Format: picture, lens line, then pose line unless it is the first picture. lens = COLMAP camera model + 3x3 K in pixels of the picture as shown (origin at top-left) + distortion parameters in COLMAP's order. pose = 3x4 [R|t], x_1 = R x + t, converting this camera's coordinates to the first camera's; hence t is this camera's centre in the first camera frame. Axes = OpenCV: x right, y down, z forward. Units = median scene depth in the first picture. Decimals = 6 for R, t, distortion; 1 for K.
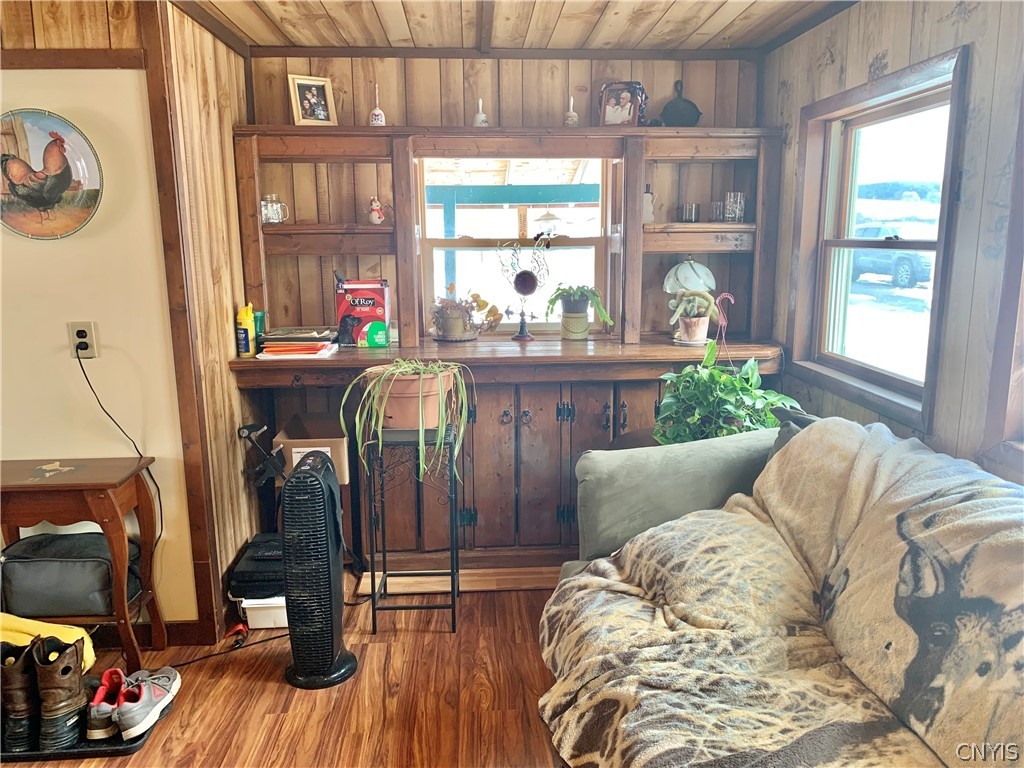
lens RADIAL K [[777.6, 0, 514.3], [0, 777.6, 362.4], [0, 0, 1]] dist [0.047673, -0.060056]
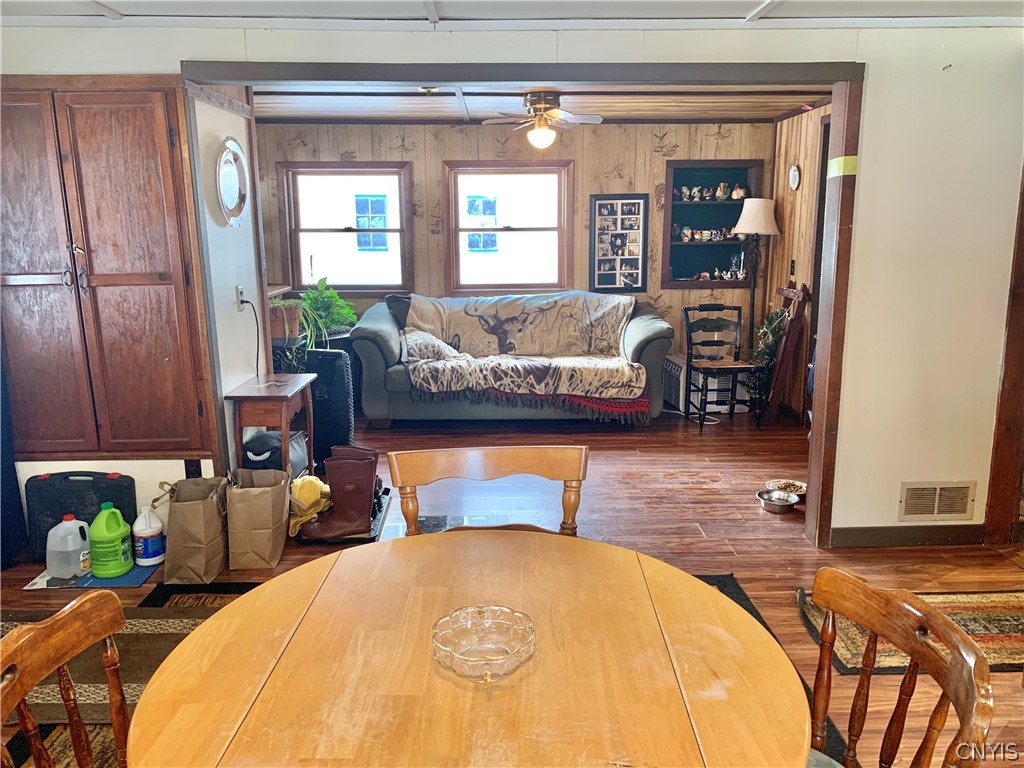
lens RADIAL K [[765.4, 0, 513.5], [0, 765.4, 384.9], [0, 0, 1]] dist [-0.002227, 0.000468]
pose [[0.035918, -0.189472, 0.981229, -3.035043], [0.159088, 0.970426, 0.181562, -0.066806], [-0.986611, 0.149580, 0.064999, 0.710170]]
